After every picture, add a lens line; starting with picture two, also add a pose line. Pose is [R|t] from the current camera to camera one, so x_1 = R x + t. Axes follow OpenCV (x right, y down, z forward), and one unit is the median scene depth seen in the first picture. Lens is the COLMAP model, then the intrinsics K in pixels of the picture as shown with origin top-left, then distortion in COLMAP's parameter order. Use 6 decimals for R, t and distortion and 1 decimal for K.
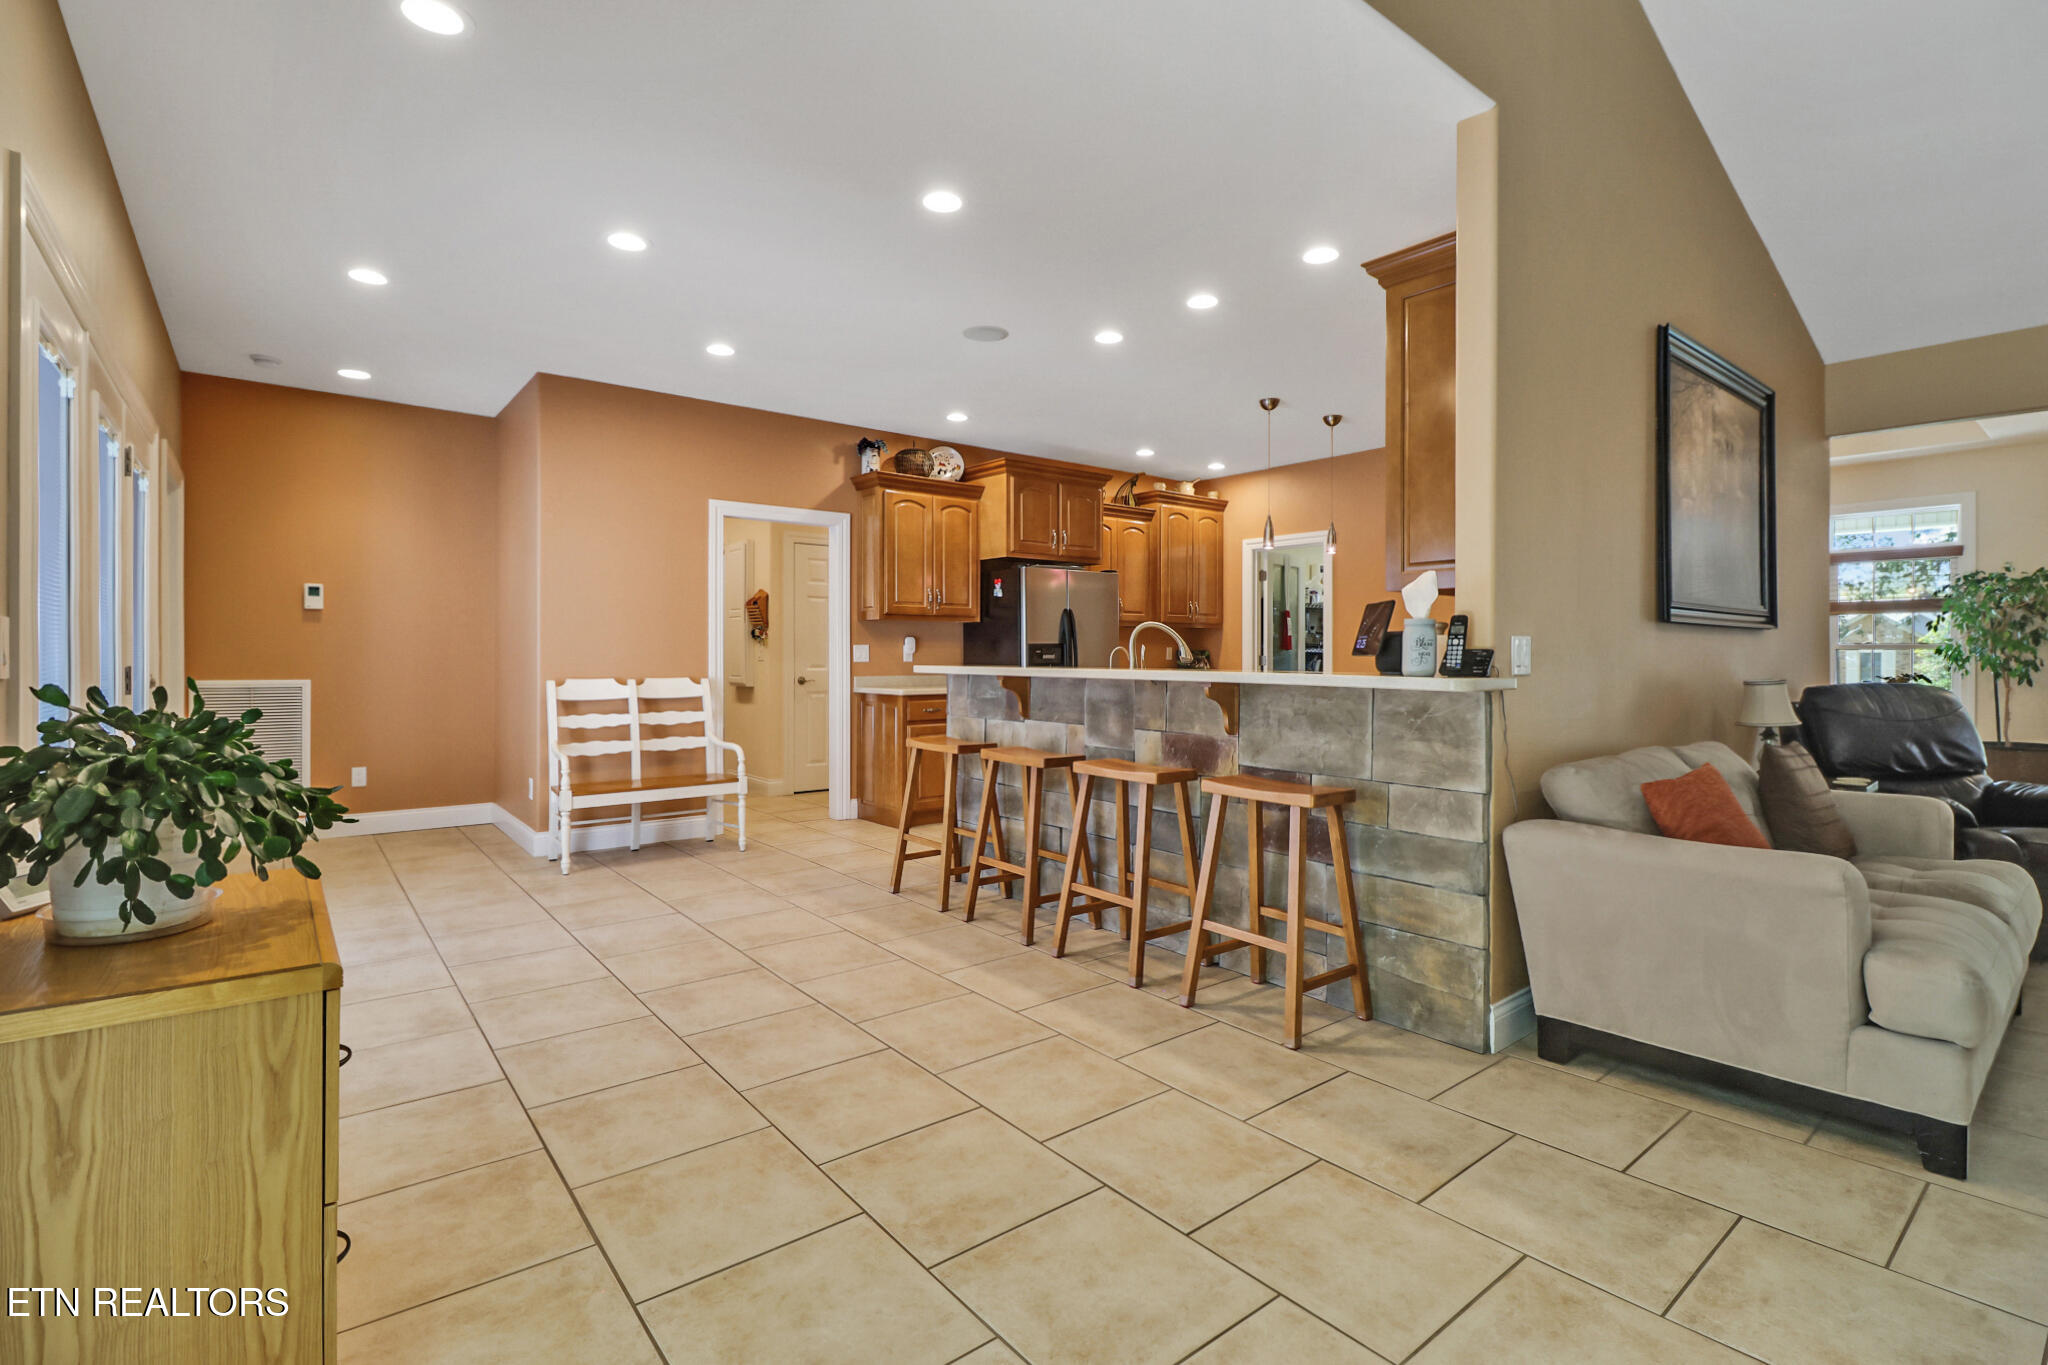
lens RADIAL K [[953.1, 0, 1028.8], [0, 953.1, 676.1], [0, 0, 1]] dist [0.002130, -0.000318]
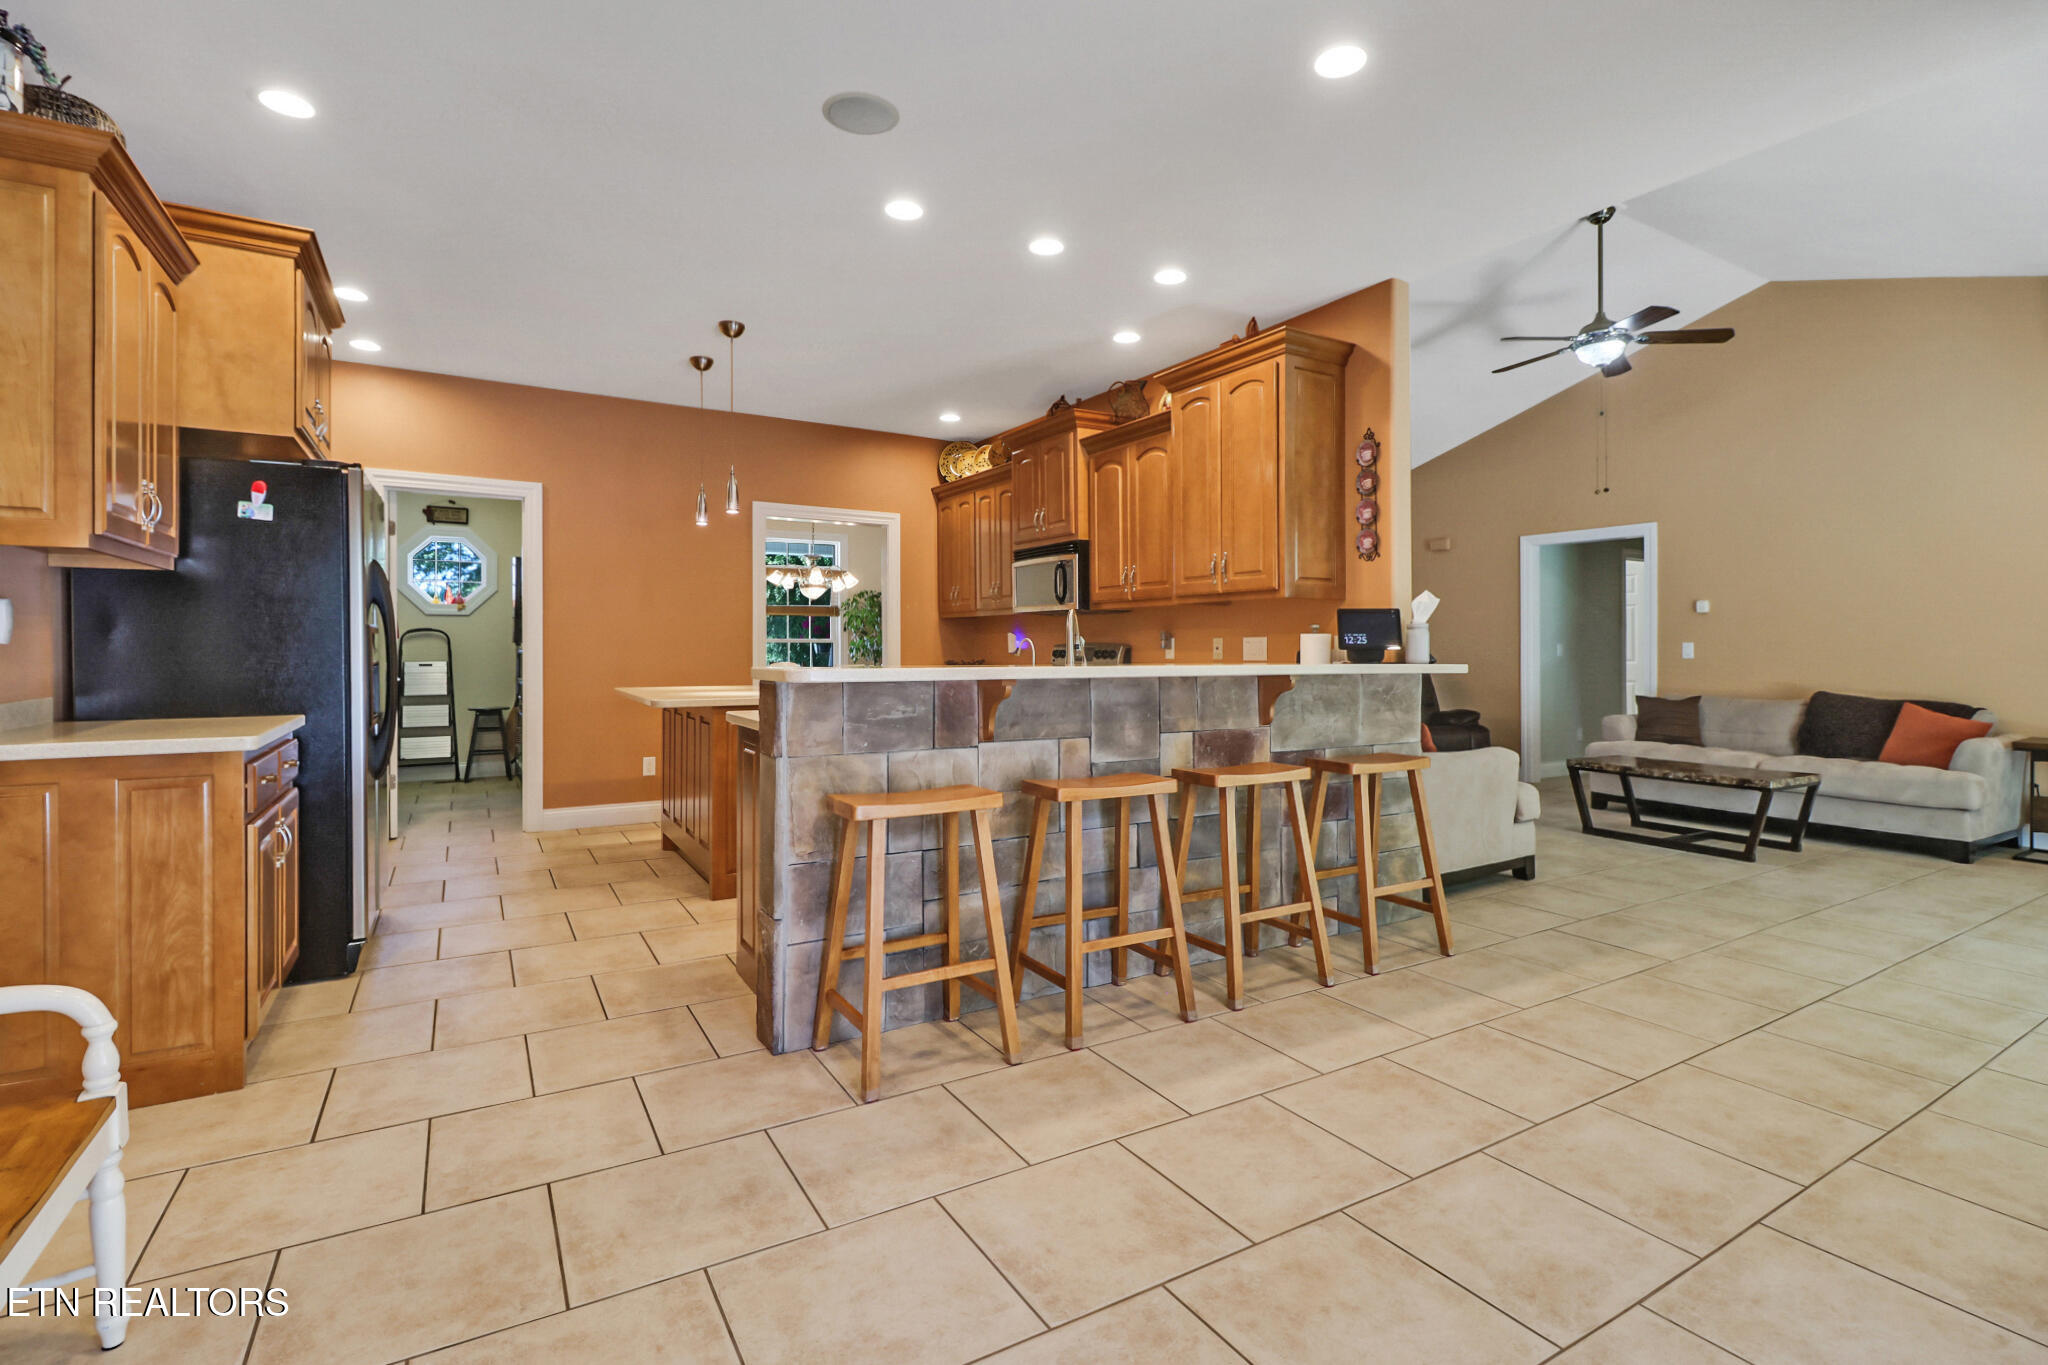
lens RADIAL K [[953.1, 0, 1051.6], [0, 953.1, 635.1], [0, 0, 1]] dist [0.002130, -0.000318]
pose [[0.126365, 0.011066, 0.991922, -0.854812], [0.019124, 0.999725, -0.013589, -0.027517], [-0.991799, 0.020687, 0.126119, 1.086738]]
